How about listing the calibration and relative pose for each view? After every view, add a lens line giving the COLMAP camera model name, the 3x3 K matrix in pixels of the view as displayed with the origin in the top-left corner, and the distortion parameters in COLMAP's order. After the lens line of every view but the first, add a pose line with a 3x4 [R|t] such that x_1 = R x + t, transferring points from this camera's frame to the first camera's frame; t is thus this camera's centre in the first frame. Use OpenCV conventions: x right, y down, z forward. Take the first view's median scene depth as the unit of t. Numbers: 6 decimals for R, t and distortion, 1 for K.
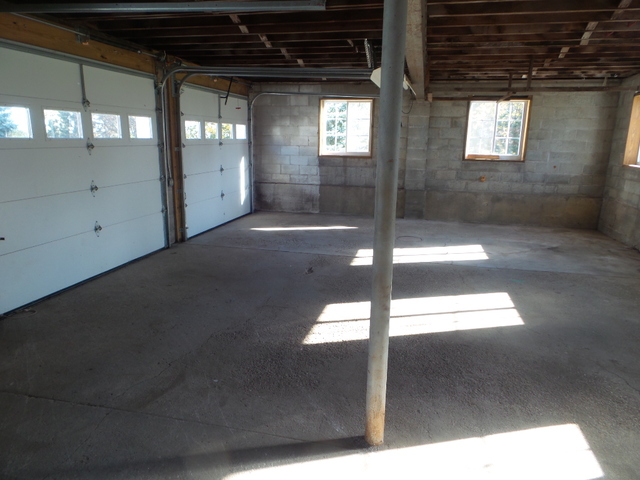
lens RADIAL K [[453.2, 0, 320.0], [0, 453.2, 240.0], [0, 0, 1]] dist [0.019684, 0.004551]
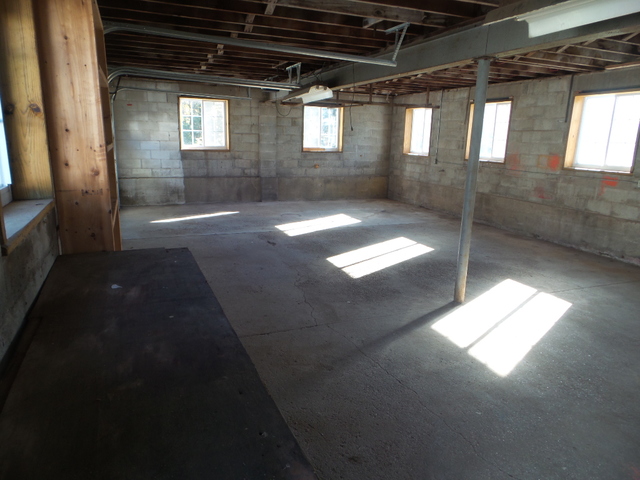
lens RADIAL K [[453.2, 0, 320.0], [0, 453.2, 240.0], [0, 0, 1]] dist [0.019684, 0.004551]
pose [[0.816313, -0.129358, 0.562938, -0.383130], [0.117179, 0.991422, 0.057899, 0.001102], [-0.565599, 0.018701, 0.824468, -0.068921]]
